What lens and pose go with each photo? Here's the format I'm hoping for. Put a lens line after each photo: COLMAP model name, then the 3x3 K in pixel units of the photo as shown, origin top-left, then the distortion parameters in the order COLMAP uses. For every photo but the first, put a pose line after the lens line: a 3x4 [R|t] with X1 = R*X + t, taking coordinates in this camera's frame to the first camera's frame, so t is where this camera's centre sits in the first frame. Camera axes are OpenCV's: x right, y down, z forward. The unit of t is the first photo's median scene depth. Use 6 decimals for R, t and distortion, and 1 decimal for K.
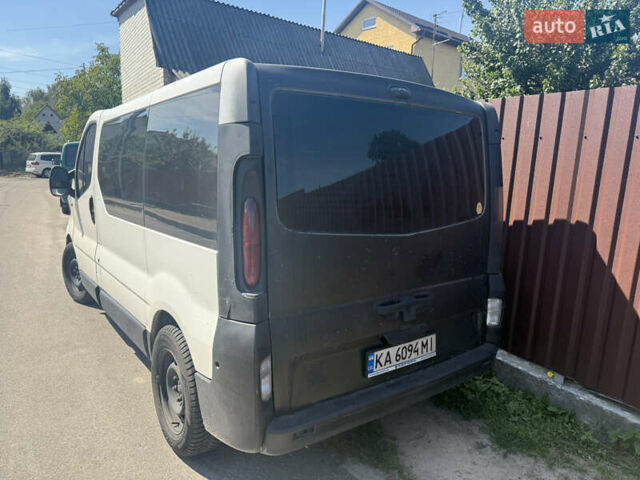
lens RADIAL K [[531.3, 0, 320.0], [0, 531.3, 240.0], [0, 0, 1]] dist [0.024065, -0.007310]
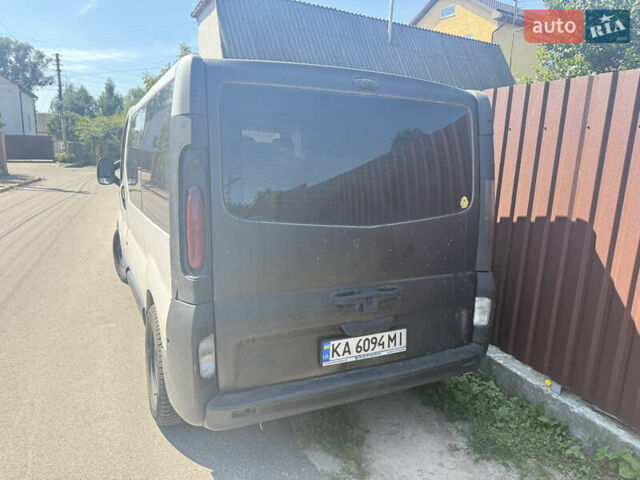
lens RADIAL K [[528.9, 0, 320.0], [0, 528.9, 240.0], [0, 0, 1]] dist [0.072076, -0.078228]
pose [[0.979770, 0.036088, -0.196847, 0.235051], [-0.034048, 0.999326, 0.013740, 0.003791], [0.197210, -0.006760, 0.980338, 0.005392]]
